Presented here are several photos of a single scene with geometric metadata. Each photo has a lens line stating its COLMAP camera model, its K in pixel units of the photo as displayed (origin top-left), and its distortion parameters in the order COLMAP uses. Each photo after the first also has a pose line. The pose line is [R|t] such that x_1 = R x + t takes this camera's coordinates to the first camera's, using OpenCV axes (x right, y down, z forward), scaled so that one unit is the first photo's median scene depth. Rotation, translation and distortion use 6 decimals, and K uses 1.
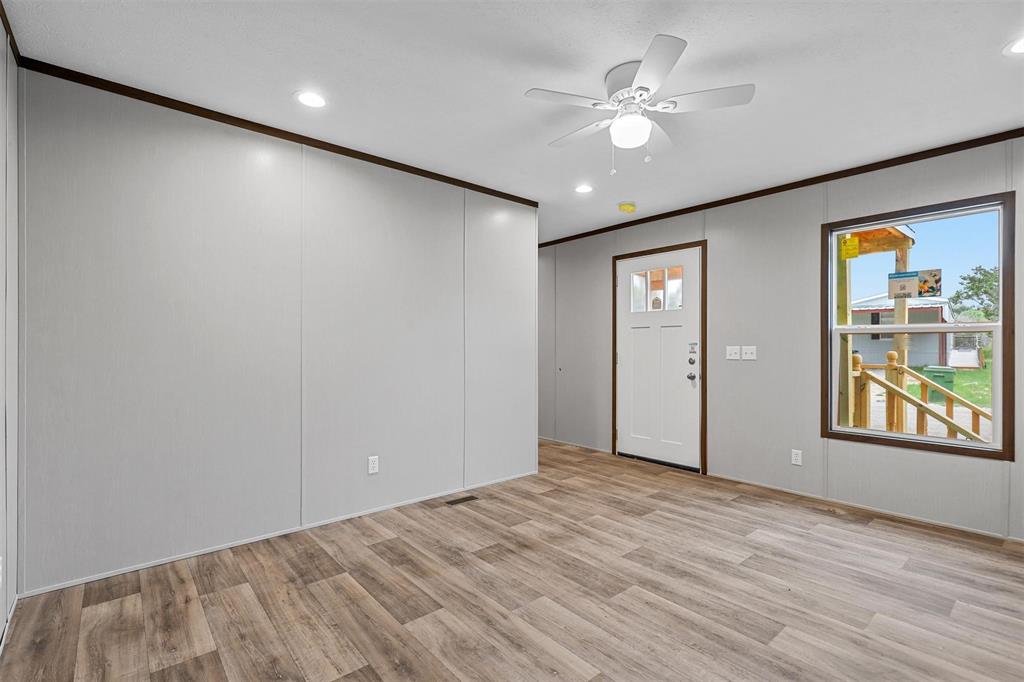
lens RADIAL K [[466.0, 0, 515.3], [0, 466.0, 344.8], [0, 0, 1]] dist [0.001127, 0.001006]
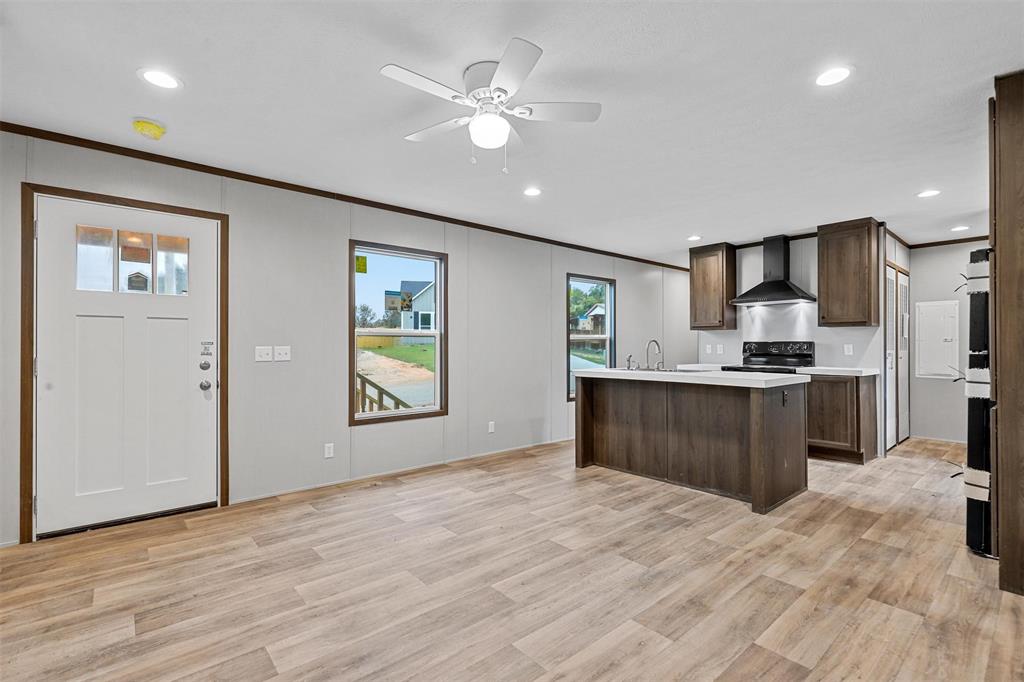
lens RADIAL K [[466.0, 0, 507.7], [0, 466.0, 342.1], [0, 0, 1]] dist [0.001127, 0.001006]
pose [[0.008046, 0.007687, 0.999938, -0.466494], [-0.004937, 0.999959, -0.007647, -0.000177], [-0.999955, -0.004875, 0.008083, 0.596293]]
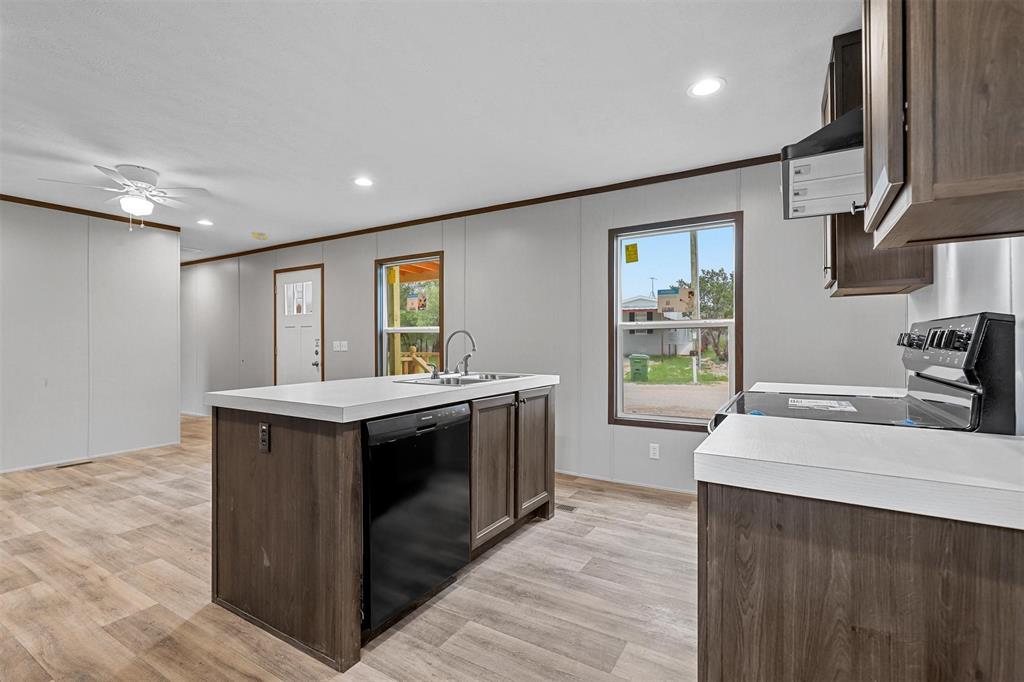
lens RADIAL K [[466.0, 0, 505.1], [0, 466.0, 336.7], [0, 0, 1]] dist [0.001127, 0.001006]
pose [[0.953790, -0.002909, 0.300460, 0.594733], [0.004278, 0.999983, -0.003897, -0.003832], [-0.300444, 0.005002, 0.953786, -0.539990]]
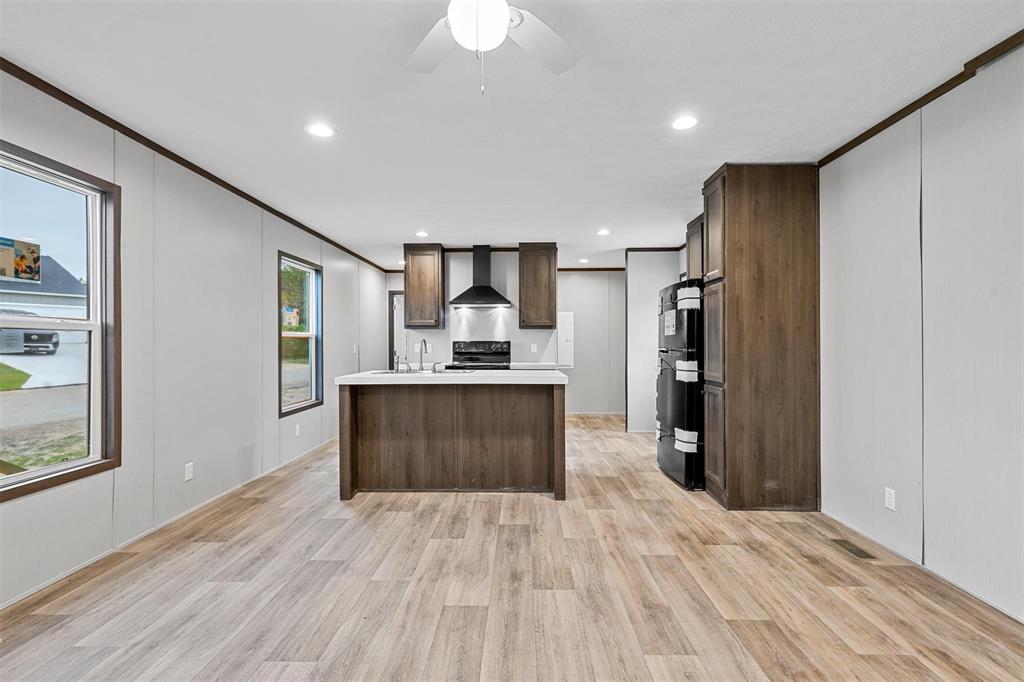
lens RADIAL K [[466.0, 0, 510.9], [0, 466.0, 344.1], [0, 0, 1]] dist [0.001127, 0.001006]
pose [[-0.742831, 0.000425, 0.669479, -0.138727], [-0.002693, 0.999990, -0.003623, -0.001624], [-0.669474, -0.004494, -0.742822, 0.909125]]
